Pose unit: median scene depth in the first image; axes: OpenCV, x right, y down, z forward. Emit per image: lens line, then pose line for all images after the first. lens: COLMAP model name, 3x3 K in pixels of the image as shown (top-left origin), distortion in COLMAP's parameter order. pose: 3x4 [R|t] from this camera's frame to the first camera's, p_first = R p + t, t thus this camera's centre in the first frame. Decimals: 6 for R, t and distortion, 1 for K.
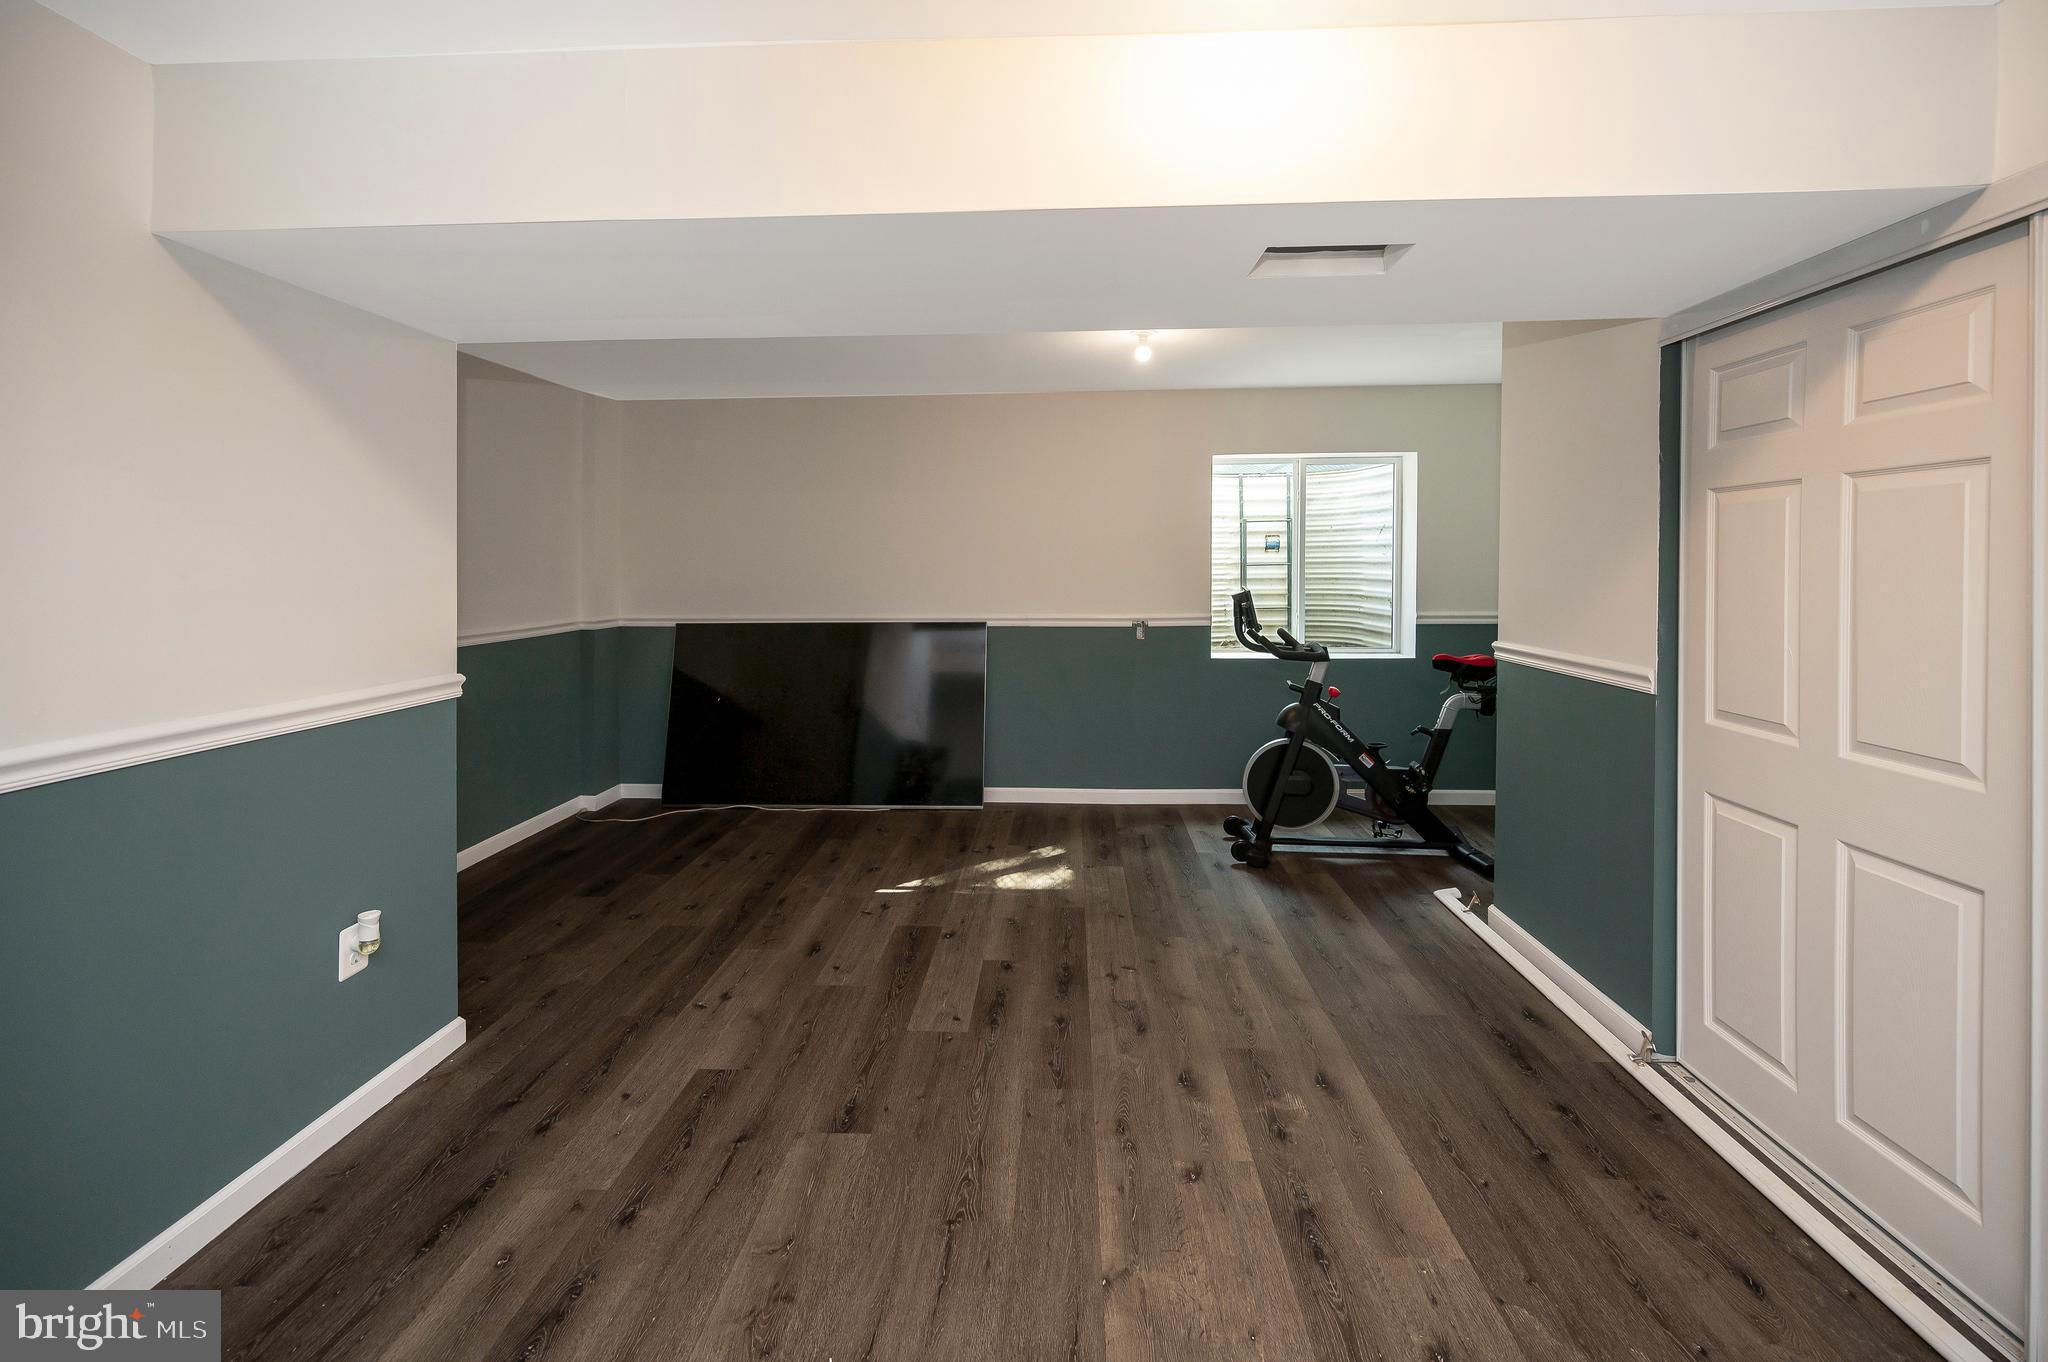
lens RADIAL K [[873.1, 0, 1022.3], [0, 873.1, 577.7], [0, 0, 1]] dist [-0.002190, -0.000241]
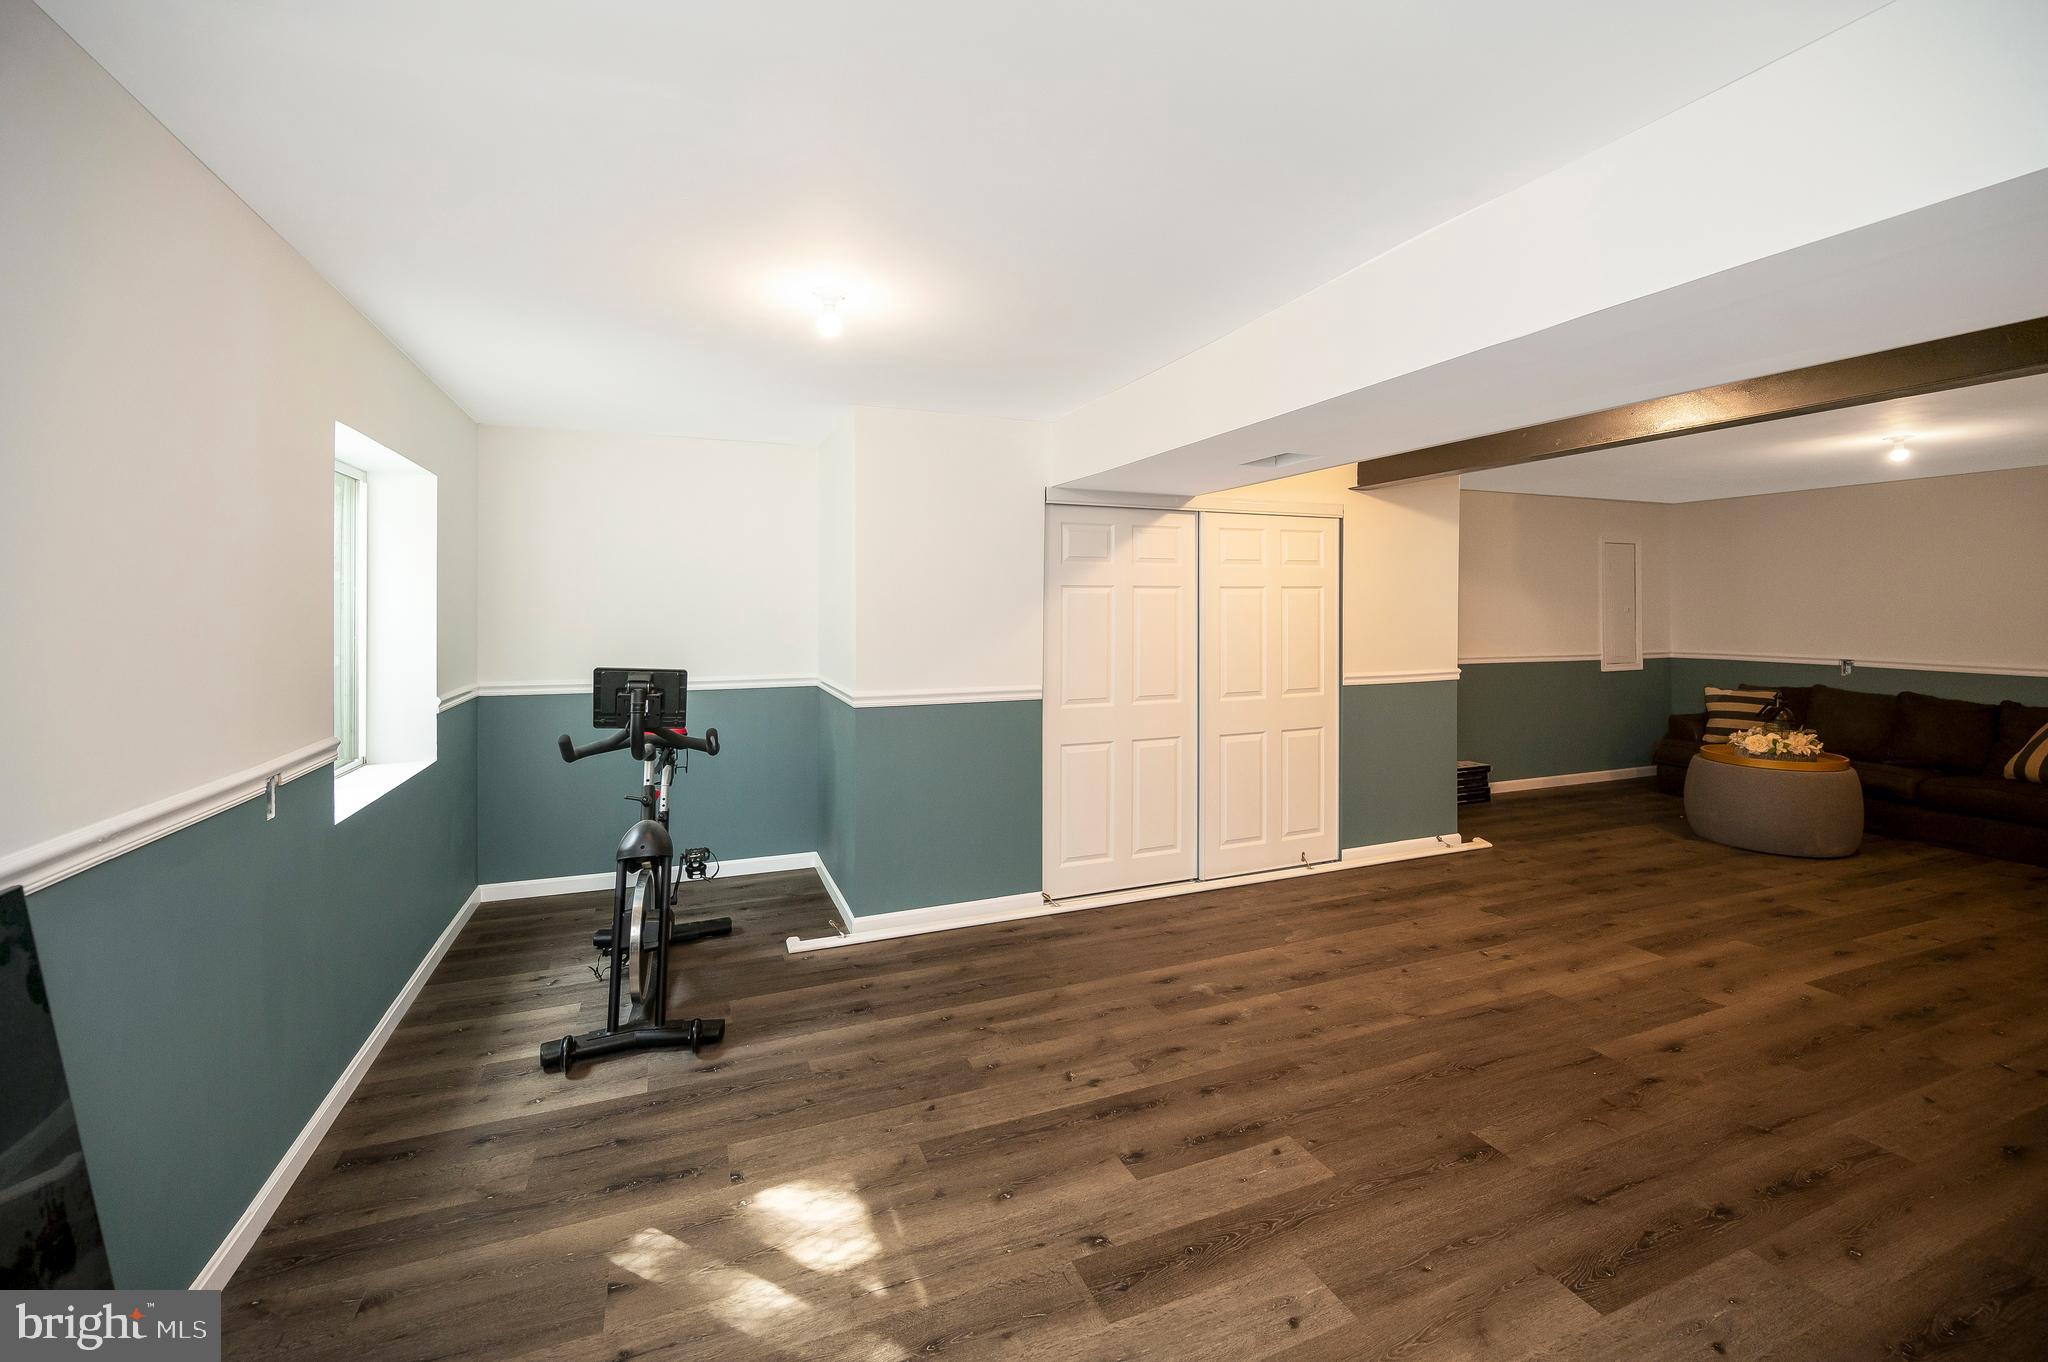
lens RADIAL K [[857.6, 0, 1027.9], [0, 857.6, 634.2], [0, 0, 1]] dist [0.000066, 0.000278]
pose [[-0.430437, -0.018096, 0.902439, -0.631304], [0.018772, 0.999403, 0.028994, -0.036228], [-0.902426, 0.029420, -0.429840, 1.358012]]
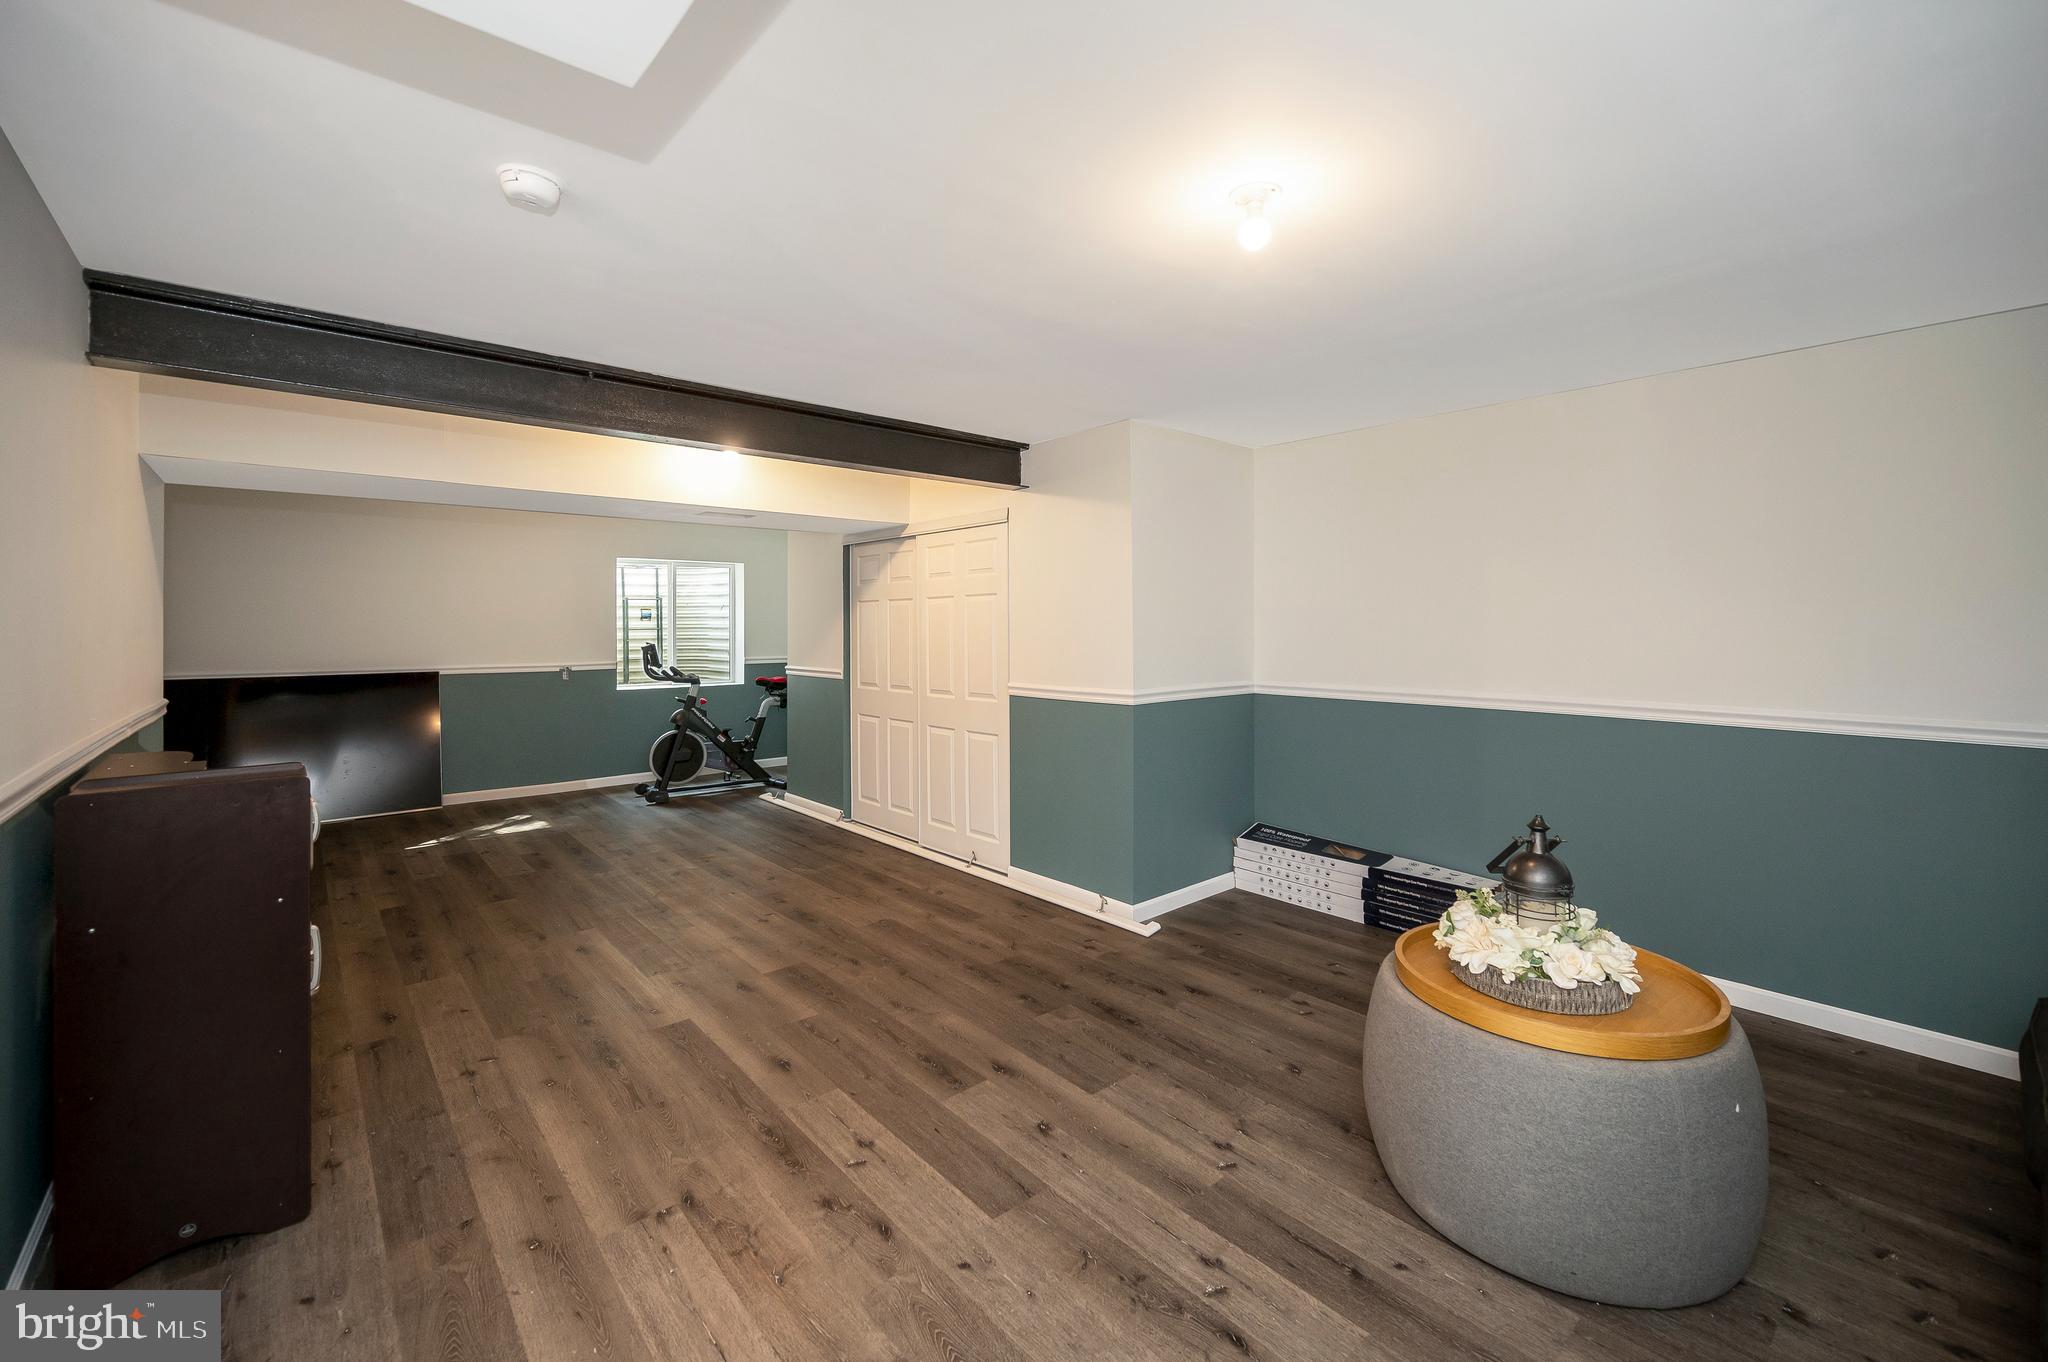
lens RADIAL K [[857.6, 0, 1027.9], [0, 857.6, 634.2], [0, 0, 1]] dist [0.000066, 0.000278]
pose [[0.720086, -0.002123, 0.693882, -0.492834], [0.009403, 0.999933, -0.006699, 0.018000], [-0.693822, 0.011349, 0.720058, -0.931245]]
